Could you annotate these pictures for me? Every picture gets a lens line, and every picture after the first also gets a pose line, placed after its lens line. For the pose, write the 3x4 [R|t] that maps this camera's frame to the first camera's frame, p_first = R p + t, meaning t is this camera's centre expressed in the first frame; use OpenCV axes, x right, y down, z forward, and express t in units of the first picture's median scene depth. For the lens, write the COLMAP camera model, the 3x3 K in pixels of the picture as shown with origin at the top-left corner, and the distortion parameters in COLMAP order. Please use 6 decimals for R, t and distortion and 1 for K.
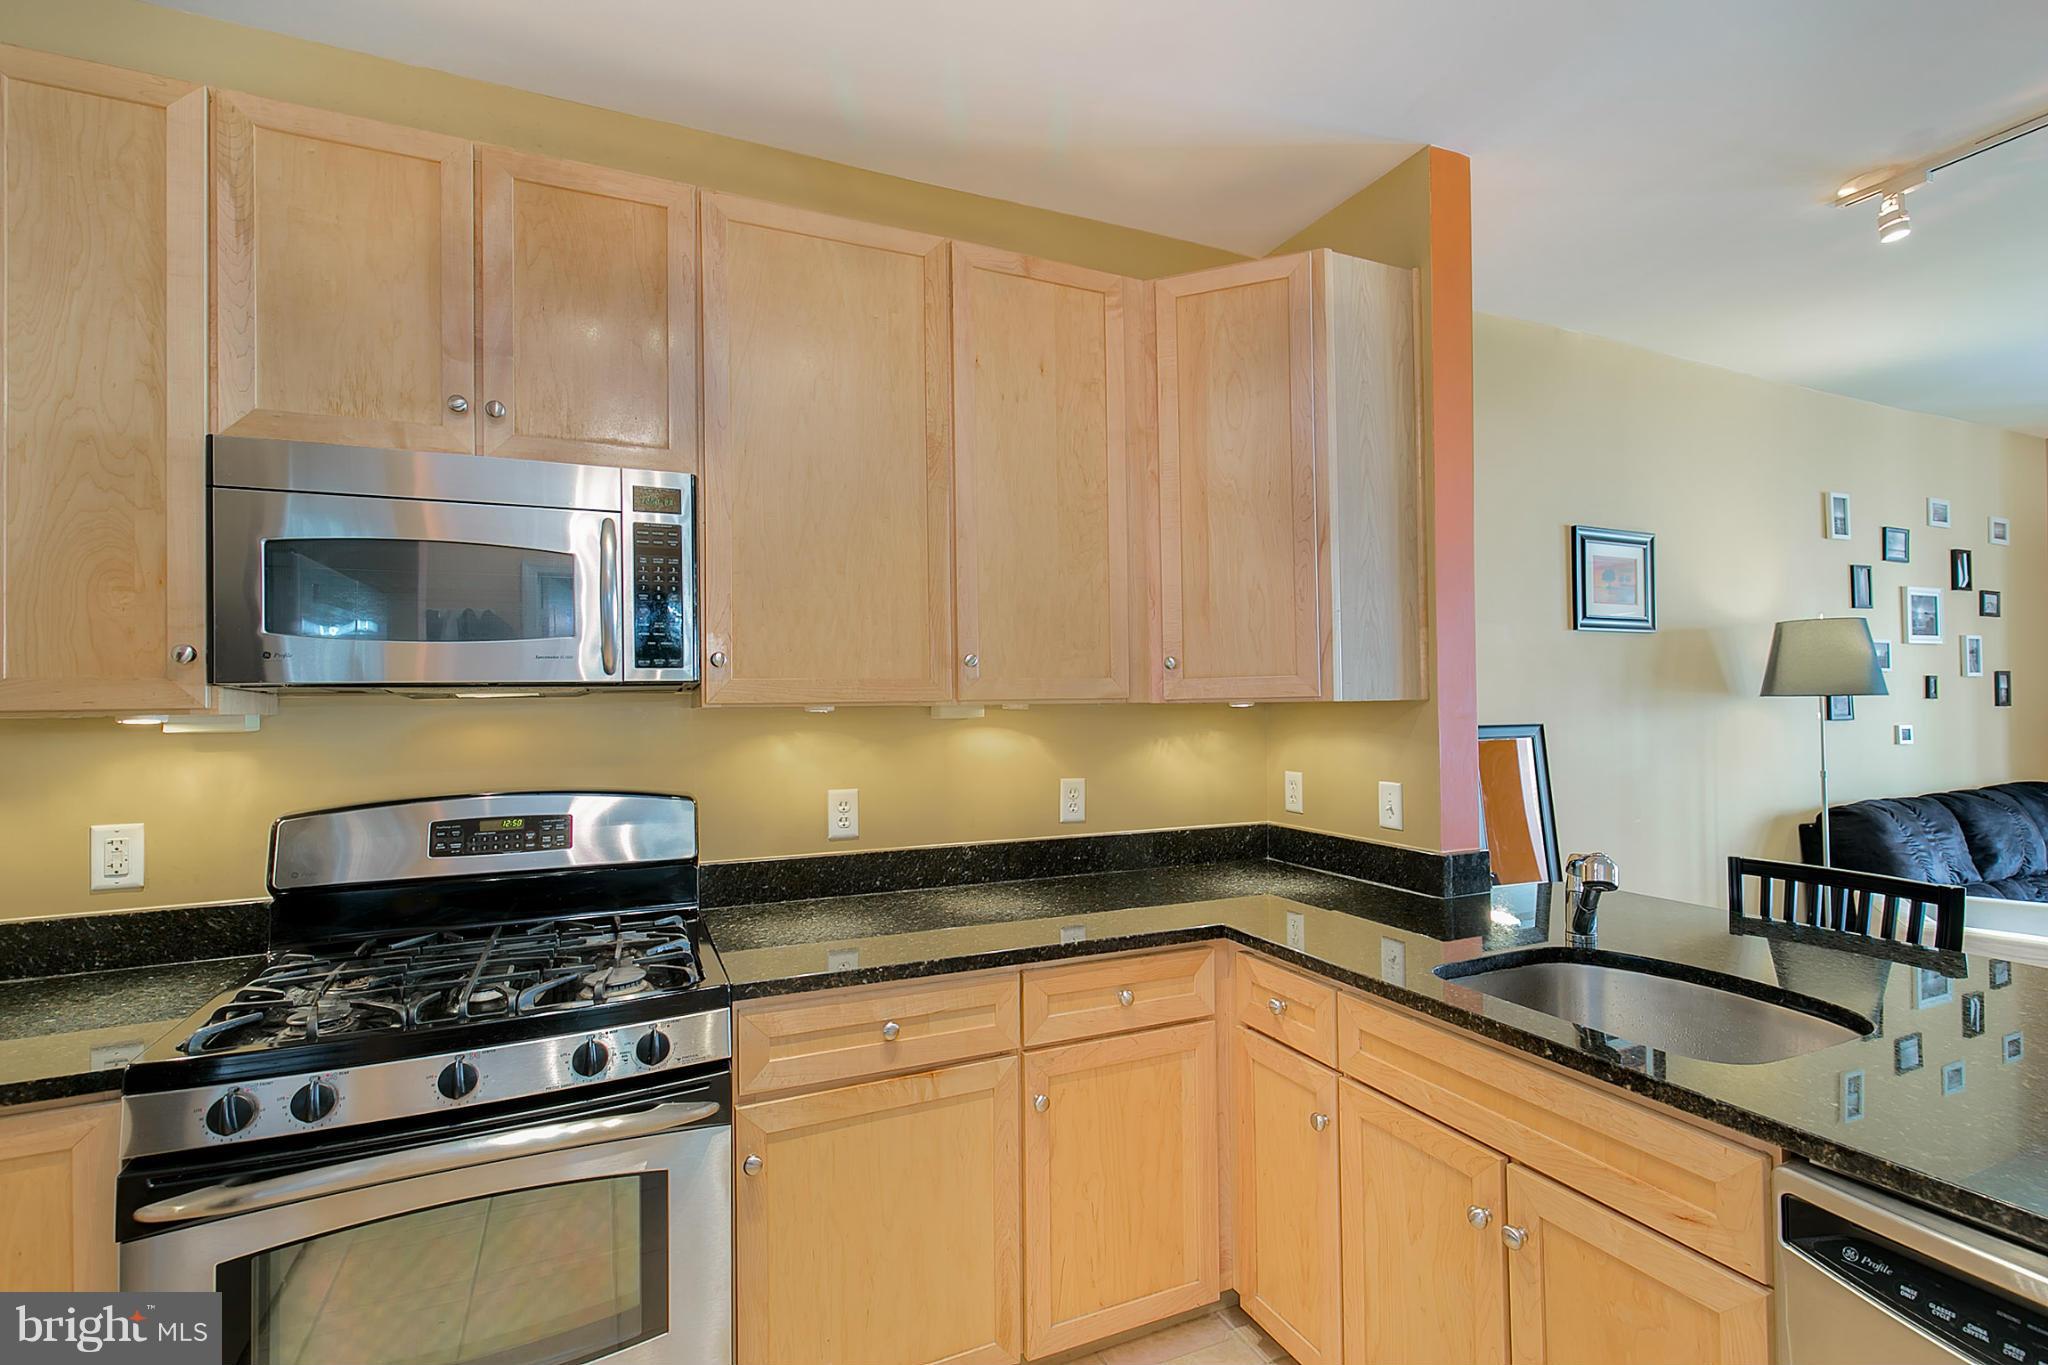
lens RADIAL K [[916.9, 0, 1027.3], [0, 916.9, 689.0], [0, 0, 1]] dist [0.004645, -0.000766]
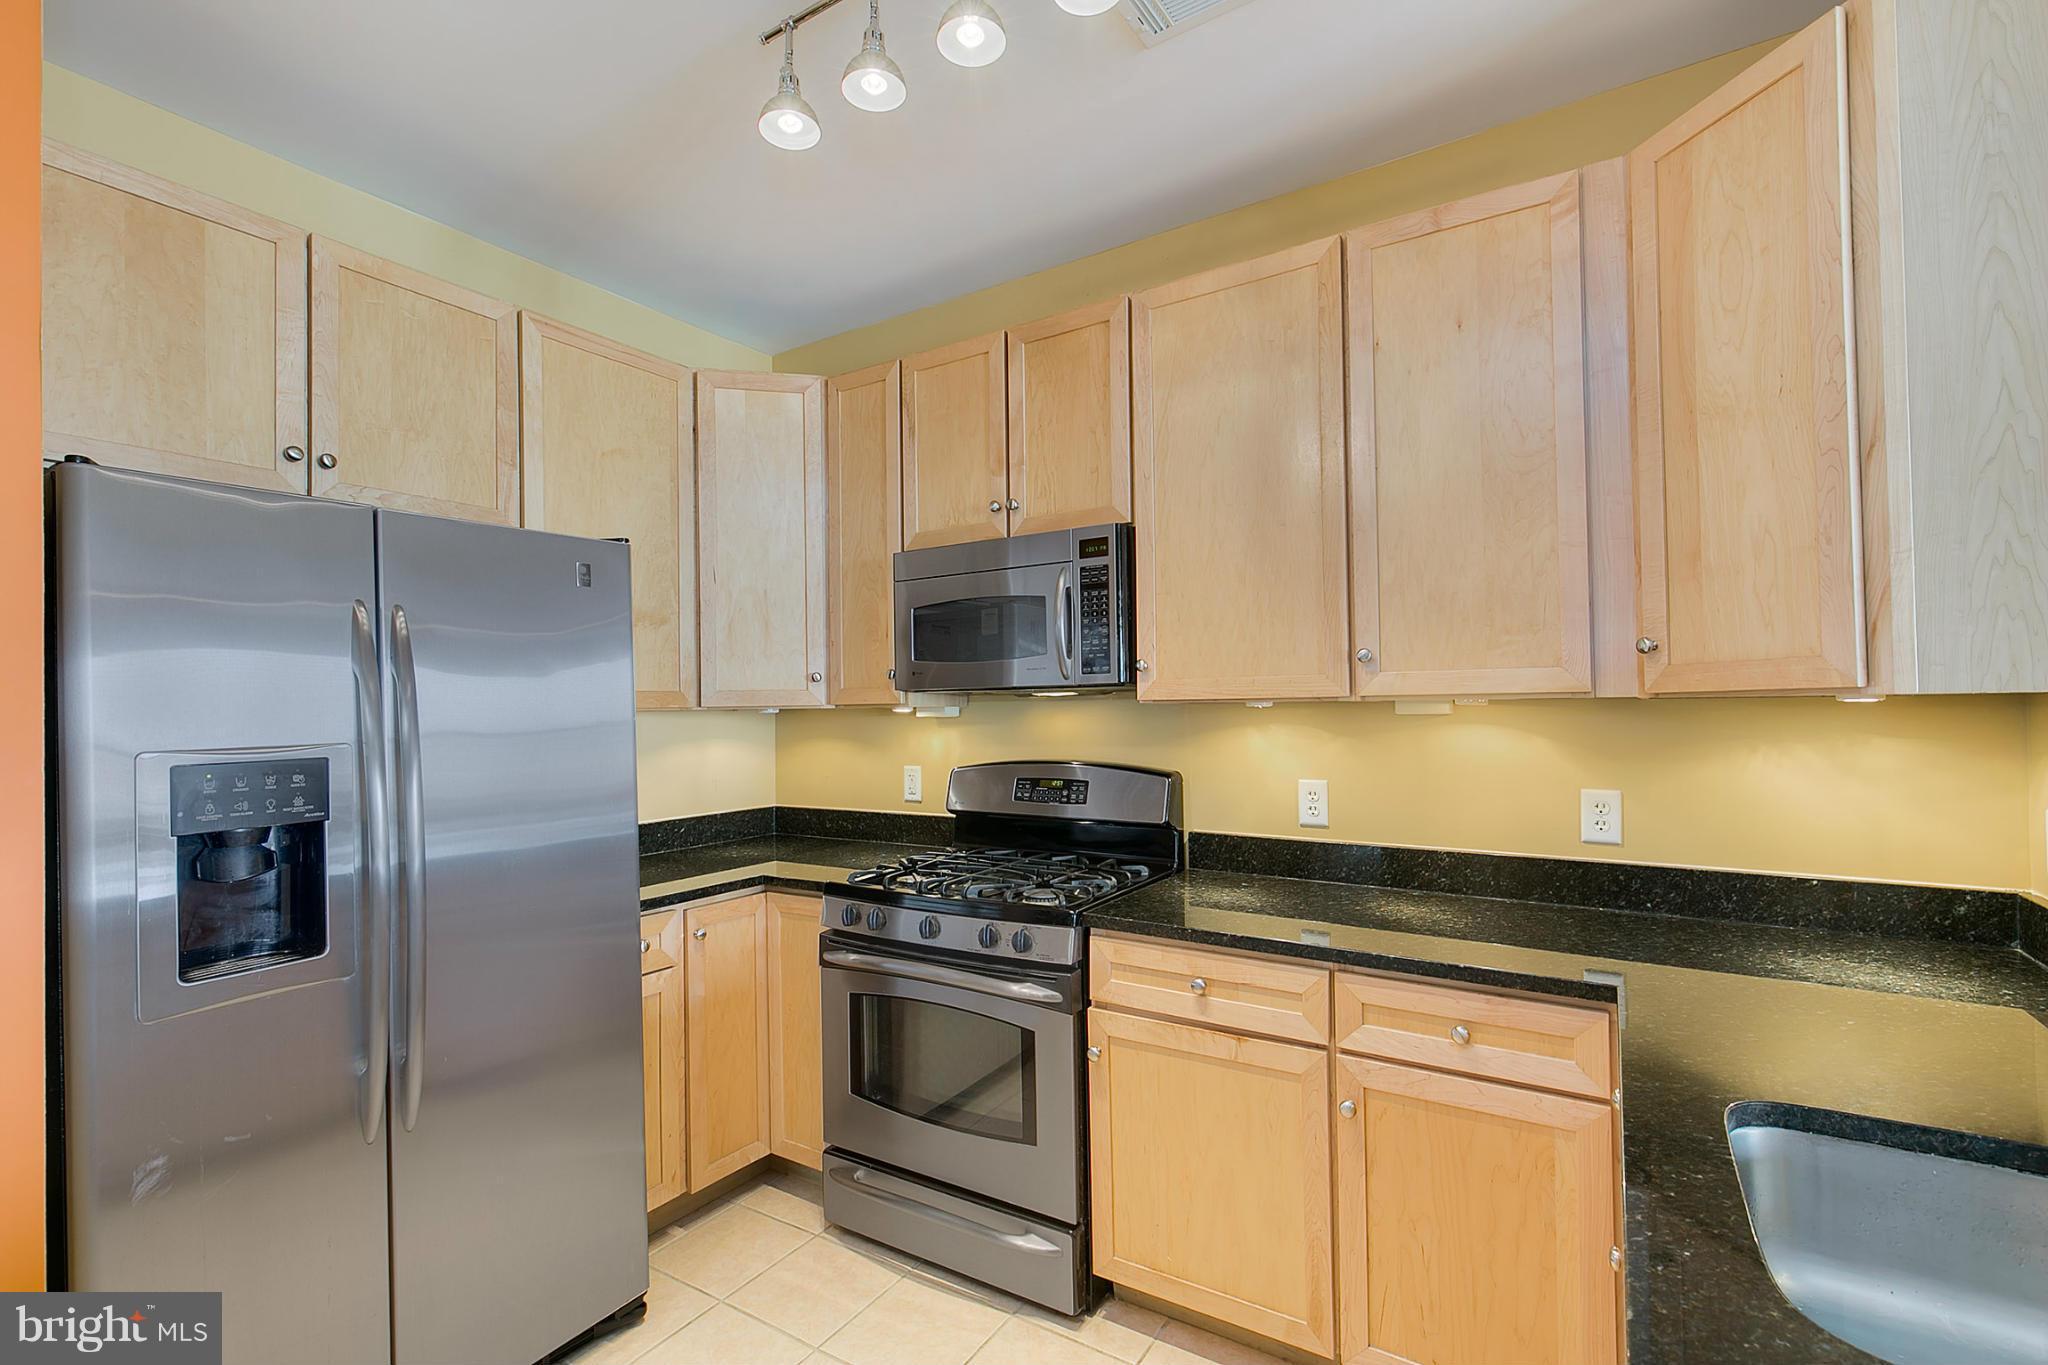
lens RADIAL K [[916.9, 0, 1027.3], [0, 916.9, 689.0], [0, 0, 1]] dist [0.004645, -0.000766]
pose [[0.549604, -0.009864, -0.835367, 0.540535], [0.020129, 0.999796, 0.001438, -0.003874], [0.835182, -0.017605, 0.549691, 0.153359]]
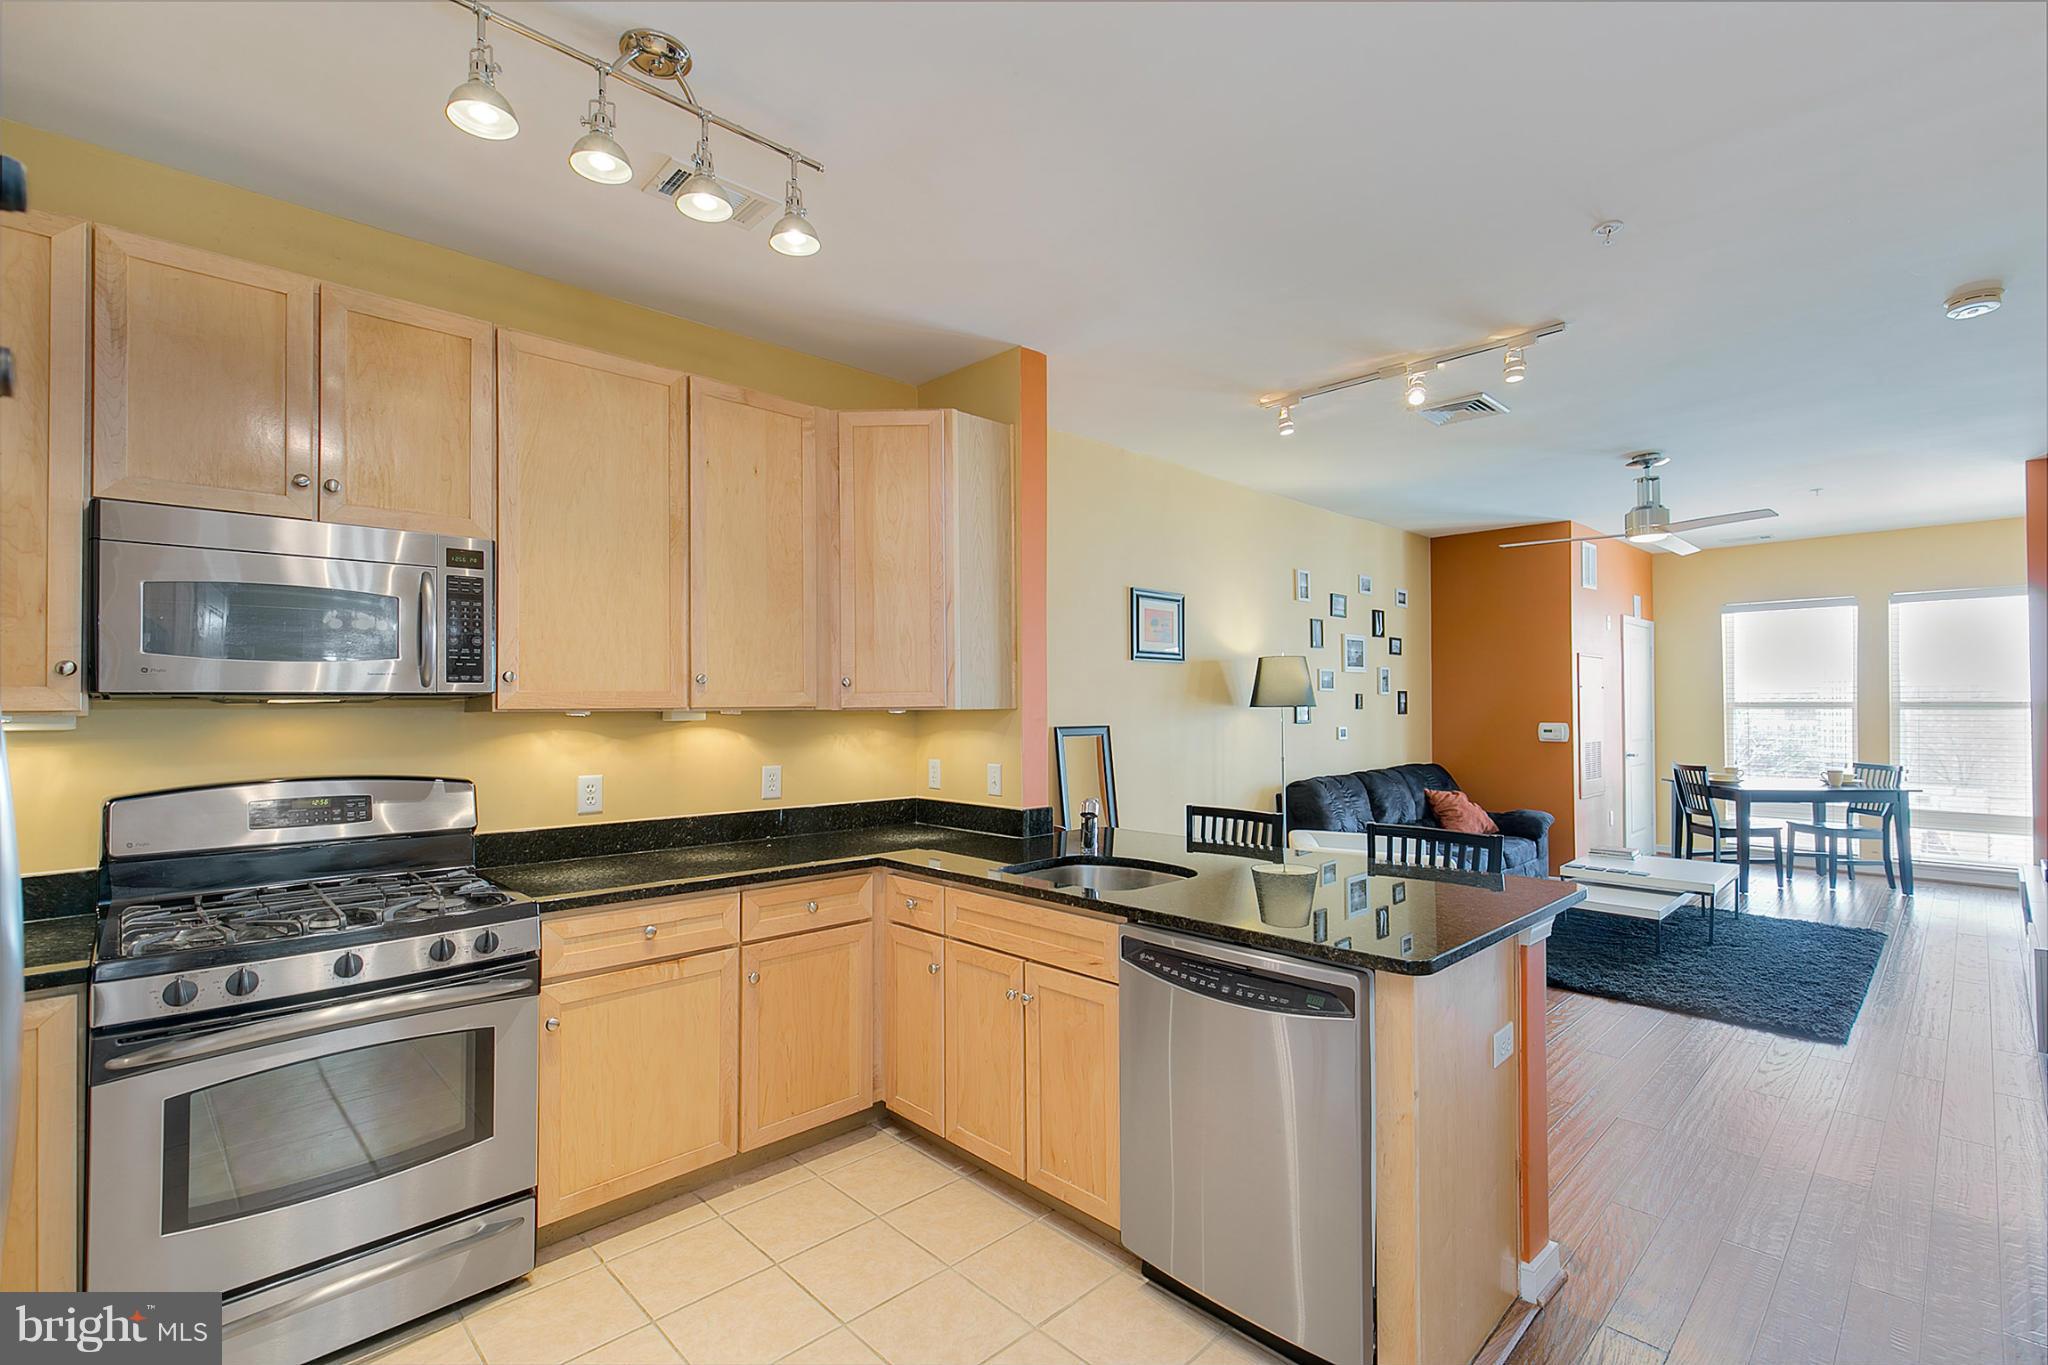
lens RADIAL K [[916.9, 0, 1027.3], [0, 916.9, 689.0], [0, 0, 1]] dist [0.004645, -0.000766]
pose [[0.941041, 0.012899, 0.338046, -0.064157], [-0.010801, 0.999909, -0.008088, -0.009131], [-0.338119, 0.003960, 0.941095, -0.462558]]
